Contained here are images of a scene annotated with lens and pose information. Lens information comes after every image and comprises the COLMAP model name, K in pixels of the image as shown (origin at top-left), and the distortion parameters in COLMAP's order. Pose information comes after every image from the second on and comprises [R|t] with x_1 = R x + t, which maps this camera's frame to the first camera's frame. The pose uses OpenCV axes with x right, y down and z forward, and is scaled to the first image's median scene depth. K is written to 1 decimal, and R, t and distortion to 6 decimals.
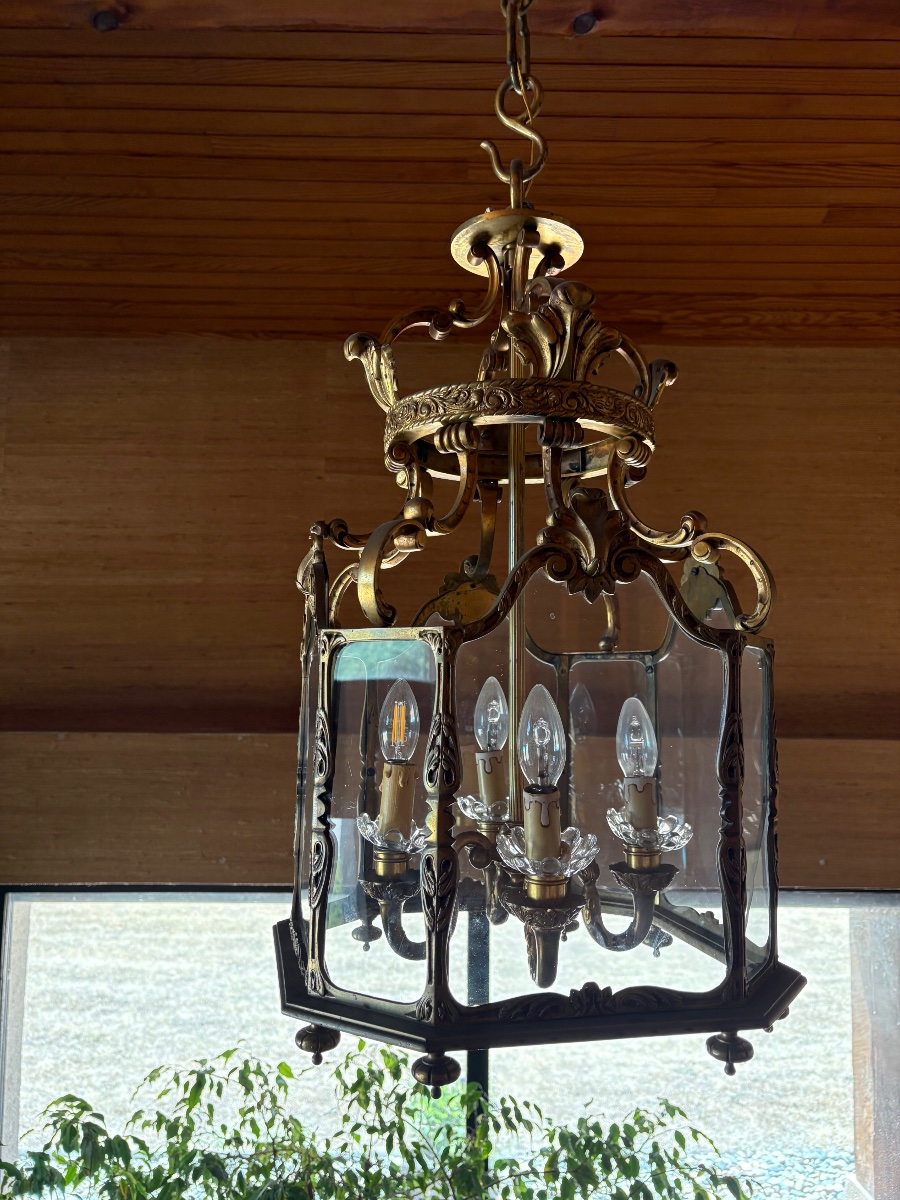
lens RADIAL K [[938.4, 0, 450.0], [0, 938.4, 600.0], [0, 0, 1]] dist [0.082611, -0.111178]
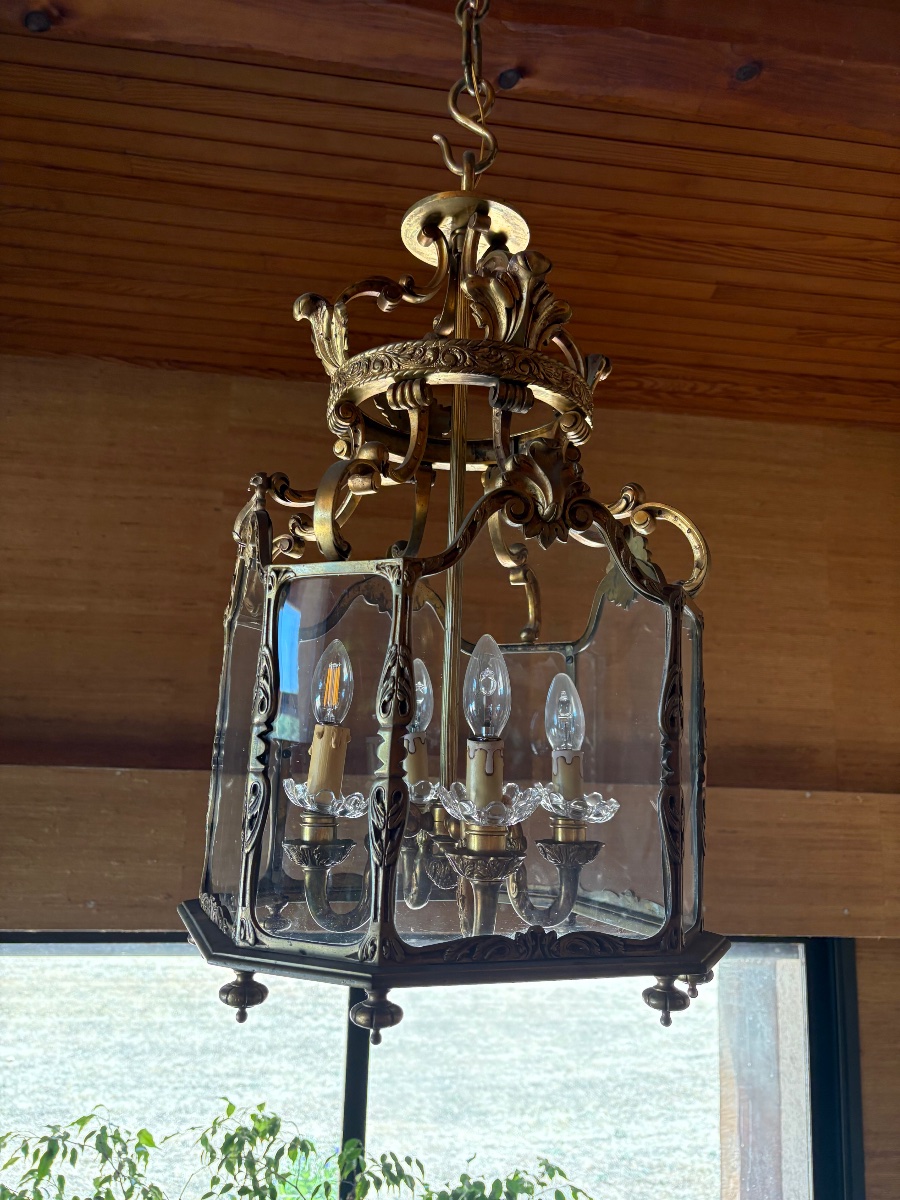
lens RADIAL K [[938.4, 0, 450.0], [0, 938.4, 600.0], [0, 0, 1]] dist [0.082611, -0.111178]
pose [[0.991036, 0.045063, 0.125765, -0.025397], [-0.034922, 0.996044, -0.081709, 0.048700], [-0.128949, 0.076585, 0.988689, 0.005765]]
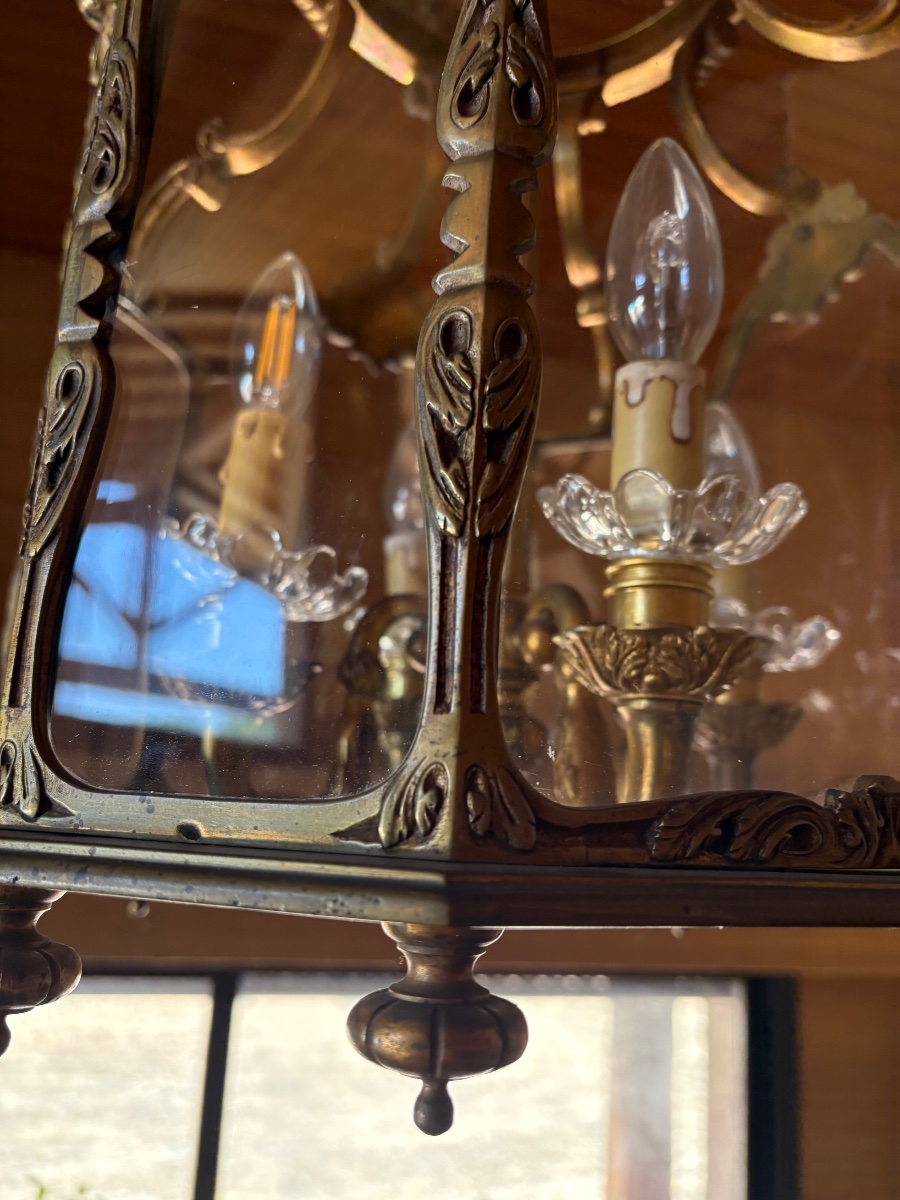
lens RADIAL K [[938.4, 0, 450.0], [0, 938.4, 600.0], [0, 0, 1]] dist [0.082611, -0.111178]
pose [[0.973311, 0.088743, 0.211635, -0.025431], [-0.065291, 0.991177, -0.115349, 0.125409], [-0.220005, 0.098453, 0.970518, 0.223737]]
